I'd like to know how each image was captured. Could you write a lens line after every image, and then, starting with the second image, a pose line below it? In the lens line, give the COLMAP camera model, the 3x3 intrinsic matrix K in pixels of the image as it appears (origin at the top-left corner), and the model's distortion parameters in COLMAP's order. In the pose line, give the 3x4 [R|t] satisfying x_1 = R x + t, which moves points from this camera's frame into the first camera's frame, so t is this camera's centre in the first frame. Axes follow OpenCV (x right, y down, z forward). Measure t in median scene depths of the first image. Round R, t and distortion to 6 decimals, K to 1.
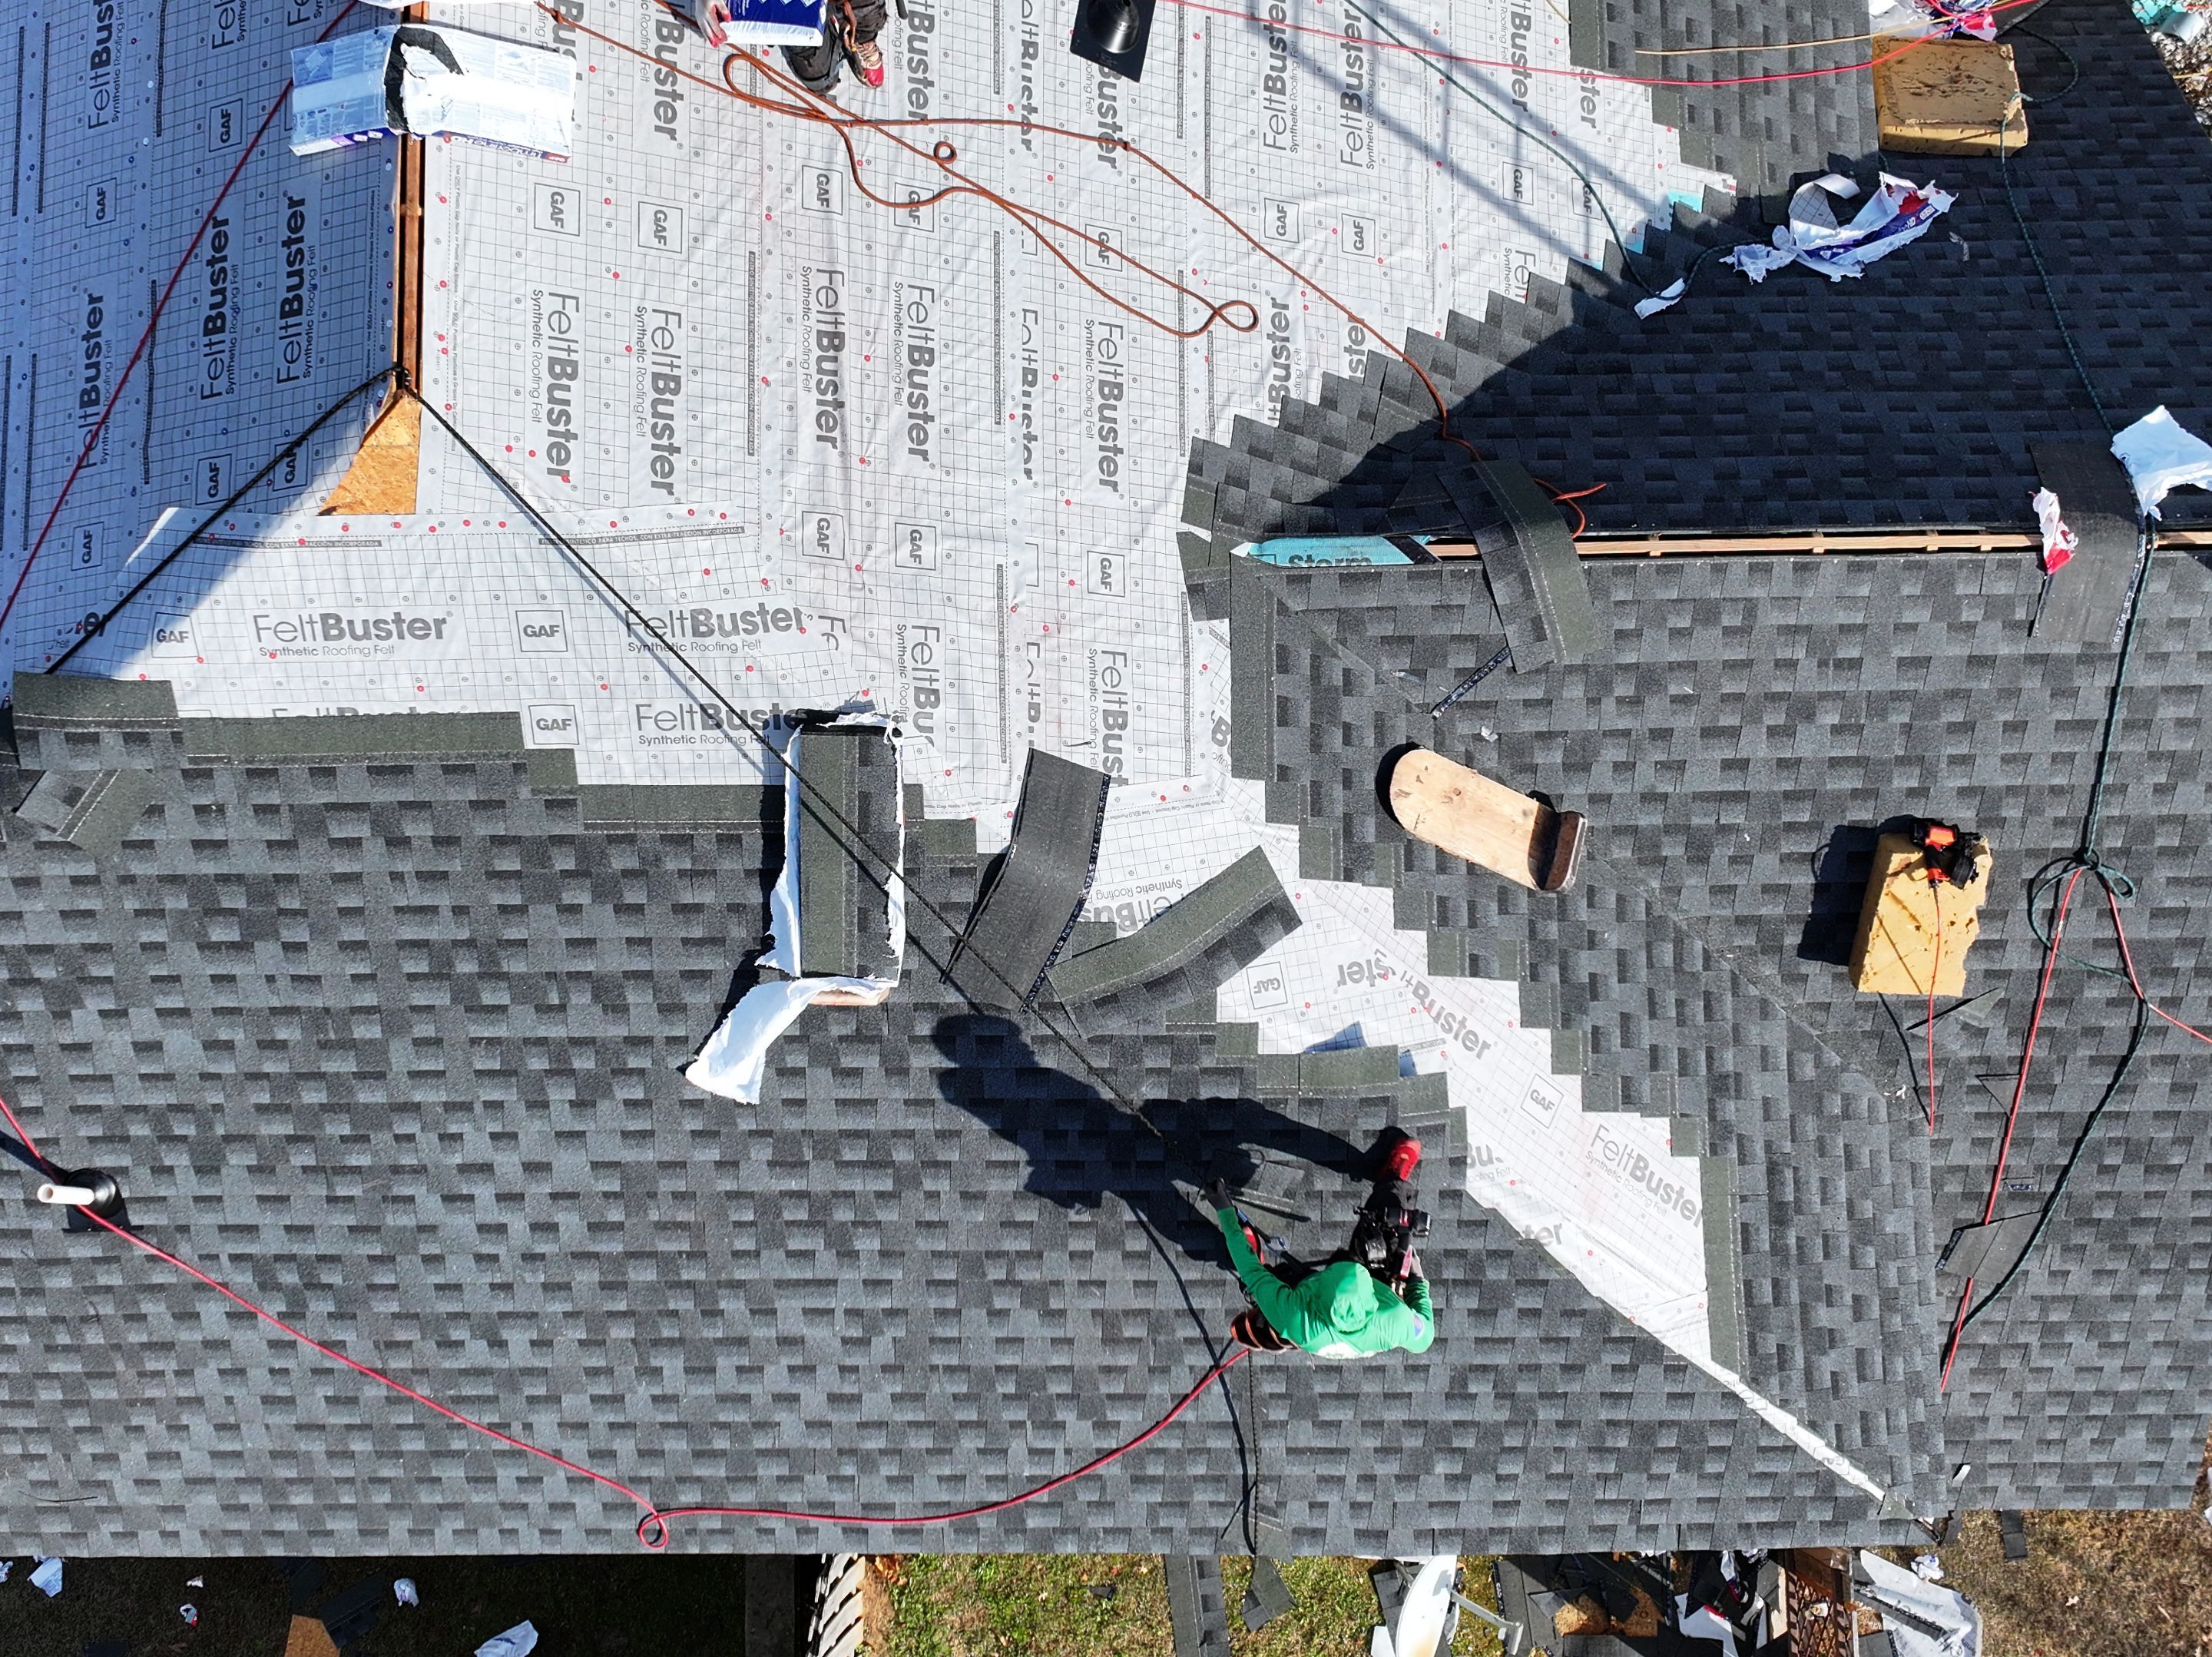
lens RADIAL K [[2725.0, 0, 1075.1], [0, 2725.0, 827.2], [0, 0, 1]] dist [0.016134, -0.017147]
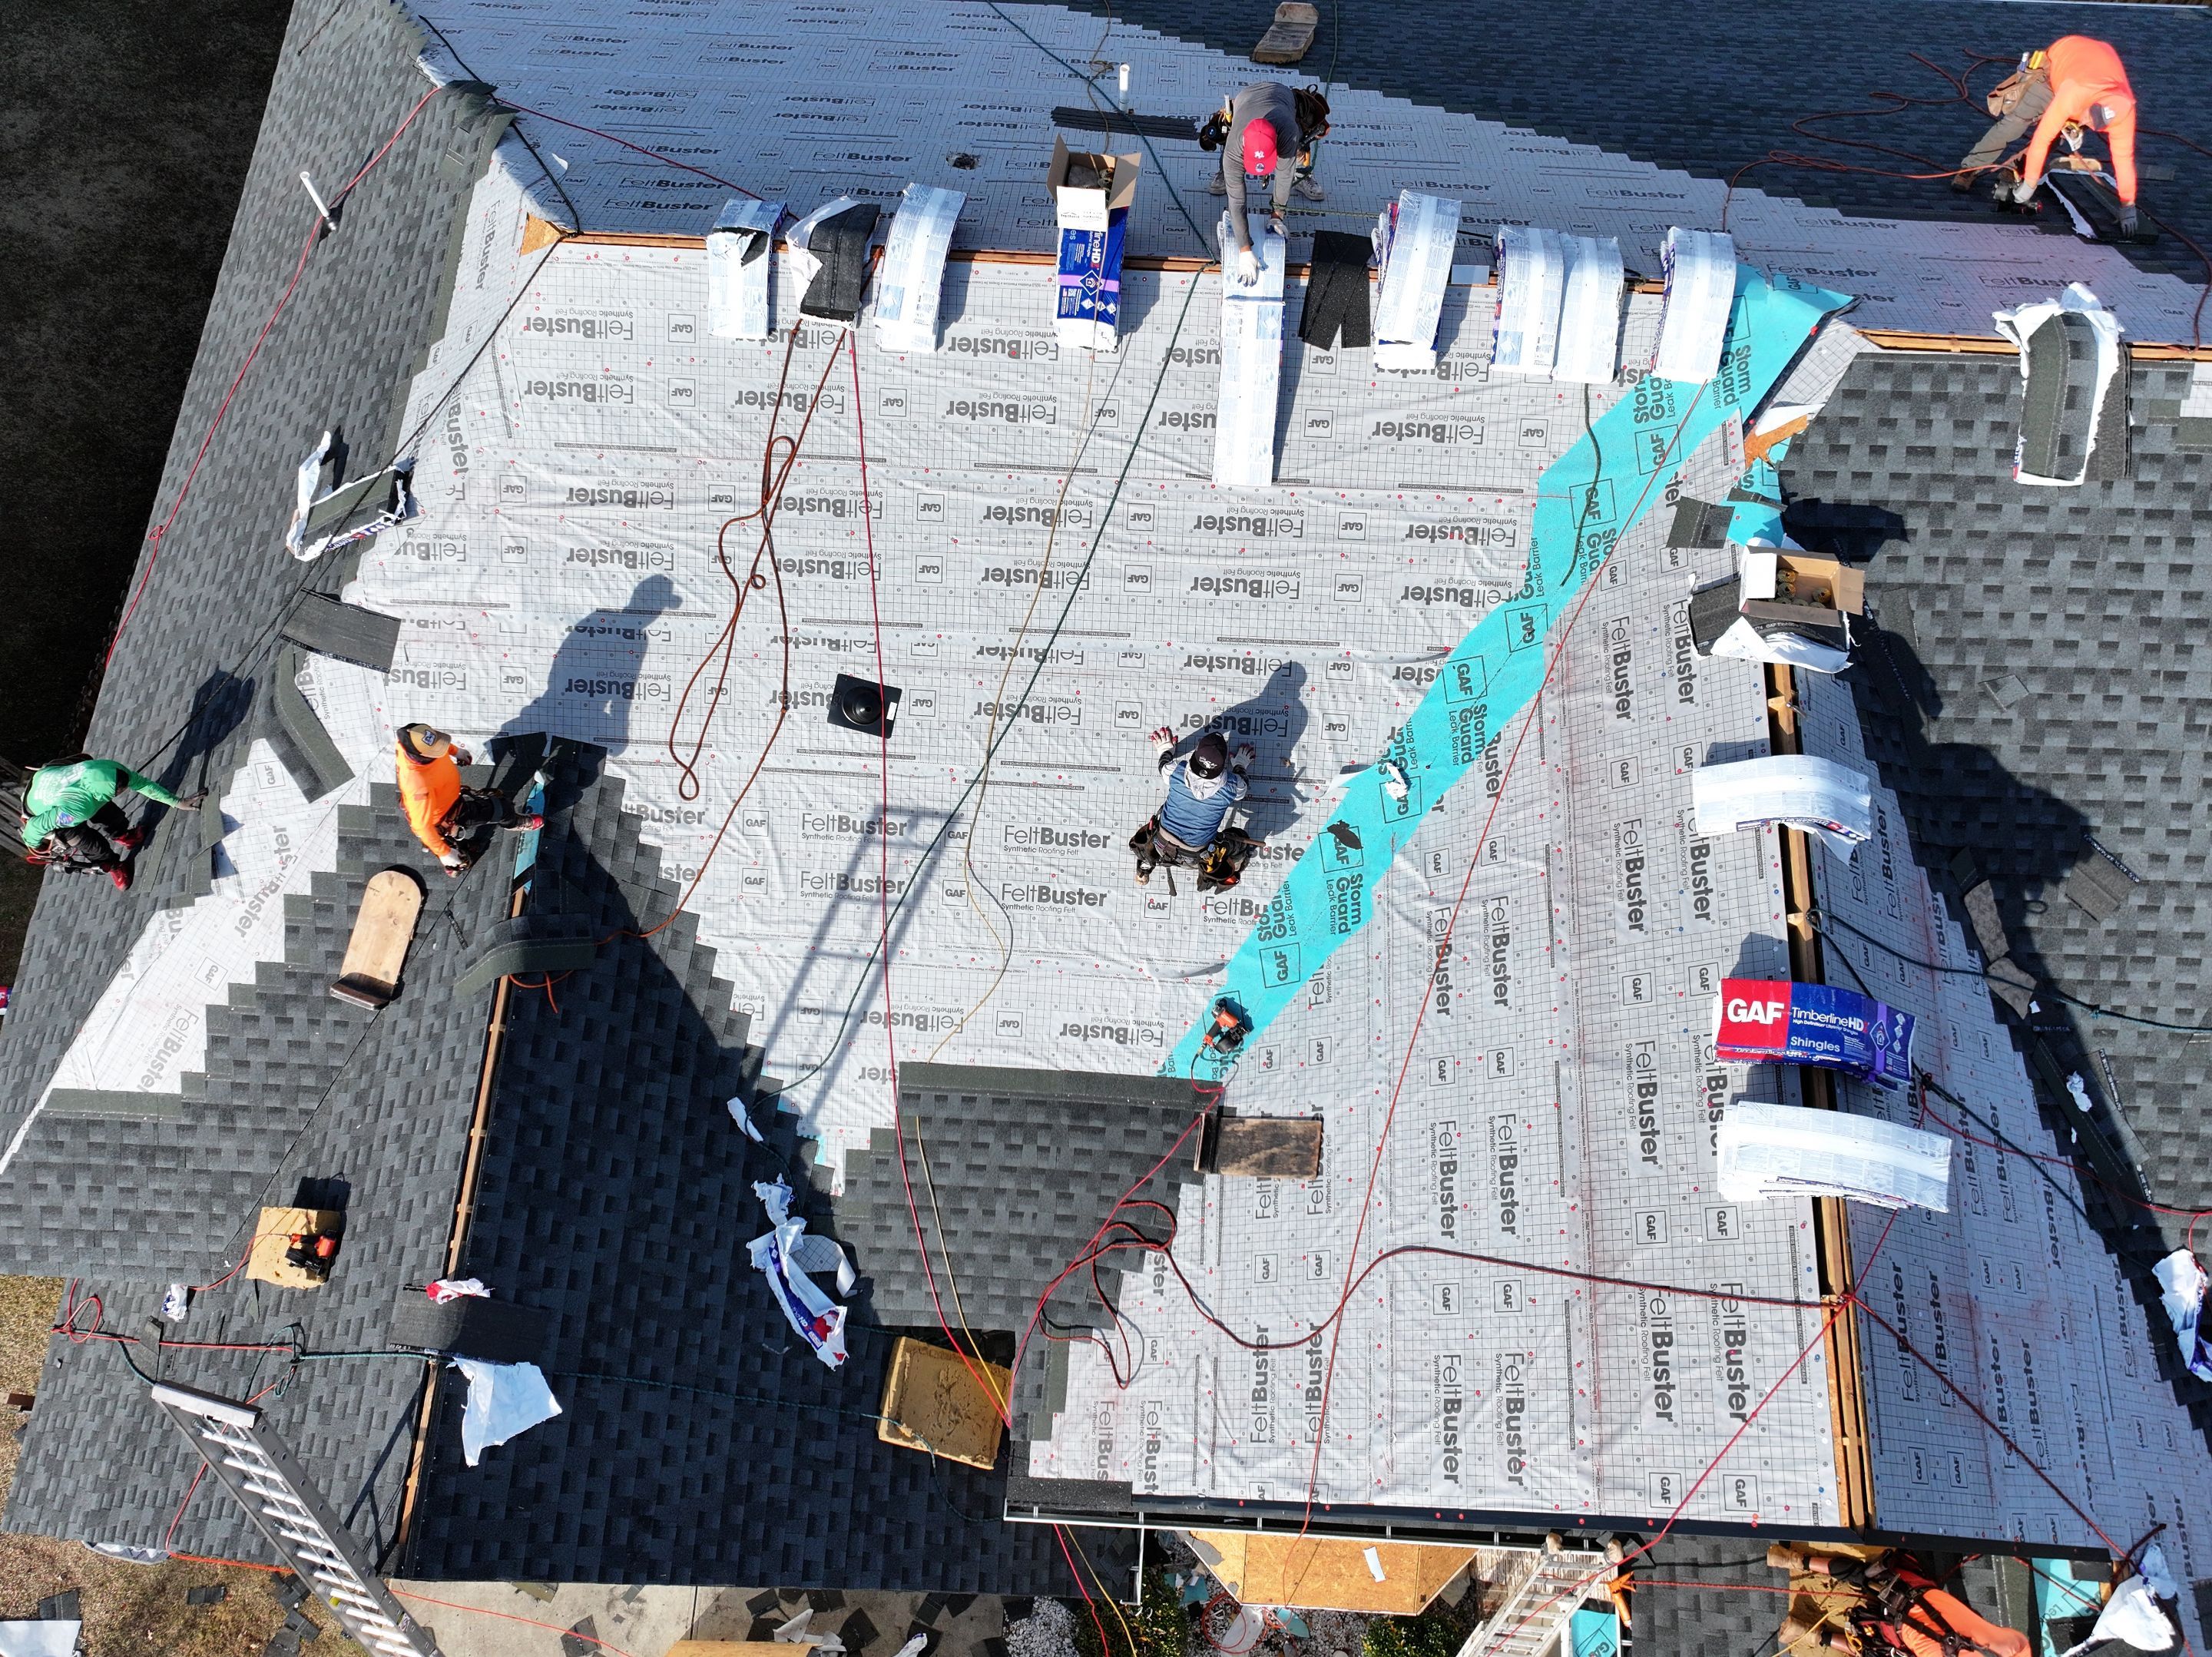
lens RADIAL K [[1754.2, 0, 1098.4], [0, 1754.2, 837.5], [0, 0, 1]] dist [0.009091, 0.003403]
pose [[-0.063769, 0.938583, -0.339109, 0.406667], [-0.988419, -0.012515, 0.151231, -0.560490], [0.137698, 0.344826, 0.928512, 0.085404]]
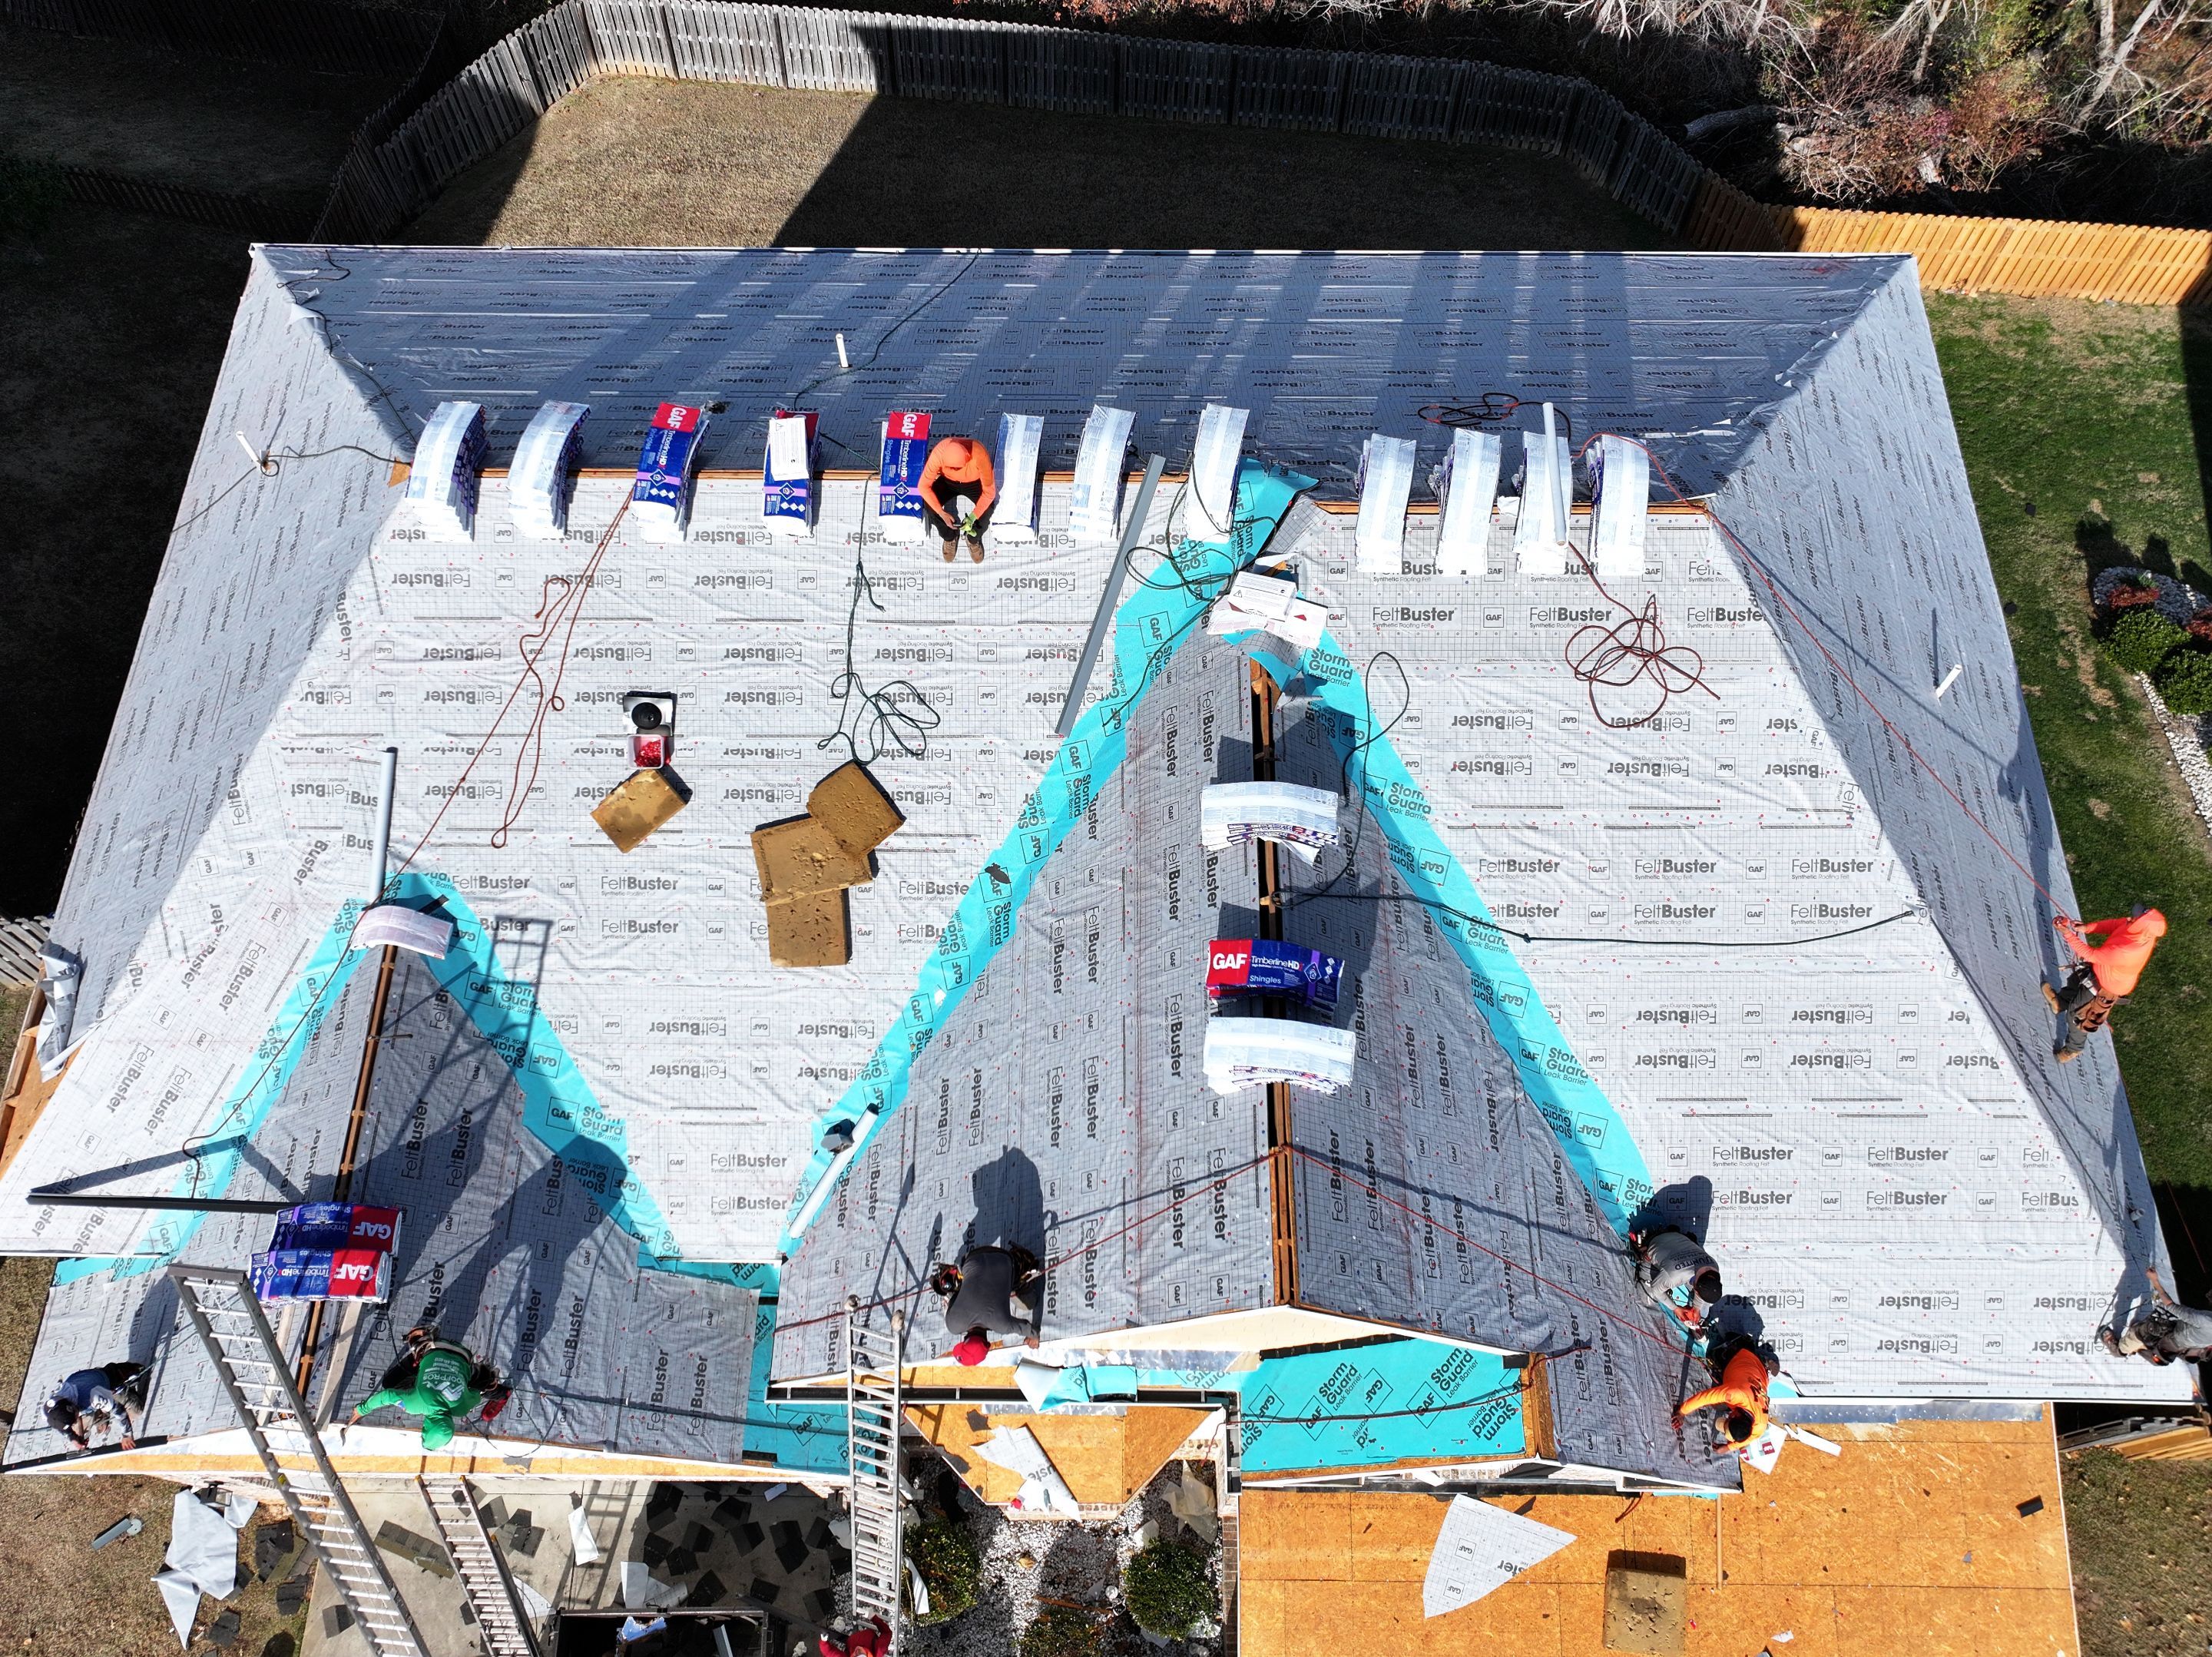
lens RADIAL K [[1727.4, 0, 1099.8], [0, 1727.4, 838.0], [0, 0, 1]] dist [0.007177, 0.003046]
pose [[-0.015916, 0.901747, -0.431970, 0.611572], [-0.990274, 0.045506, 0.131481, -0.802934], [0.138220, 0.429861, 0.892253, -0.171141]]
